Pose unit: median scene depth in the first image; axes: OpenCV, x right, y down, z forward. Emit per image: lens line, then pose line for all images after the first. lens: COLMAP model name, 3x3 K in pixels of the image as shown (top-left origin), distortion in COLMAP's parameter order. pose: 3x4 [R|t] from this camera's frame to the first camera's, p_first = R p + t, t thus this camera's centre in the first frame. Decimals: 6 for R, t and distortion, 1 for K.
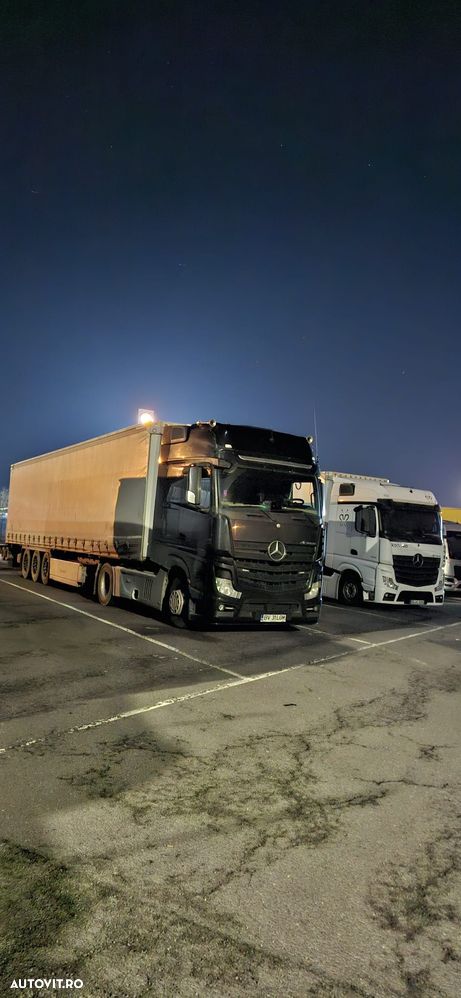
lens RADIAL K [[684.8, 0, 230.5], [0, 684.8, 499.0], [0, 0, 1]] dist [0.038251, -0.000098]
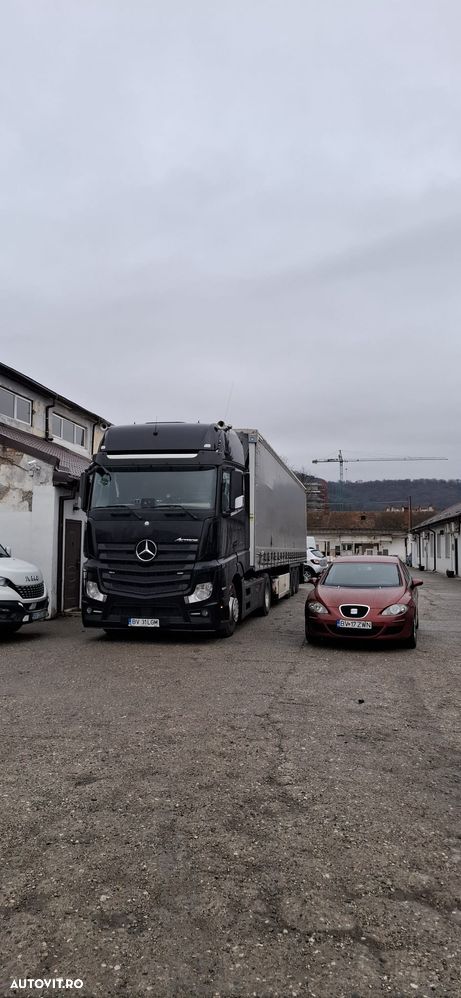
lens RADIAL K [[684.8, 0, 230.5], [0, 684.8, 499.0], [0, 0, 1]] dist [0.038251, -0.000098]
pose [[0.744817, -0.105133, -0.658934, 0.756371], [0.085052, 0.994413, -0.062521, 0.071850], [0.661826, -0.009477, 0.749598, 0.364197]]
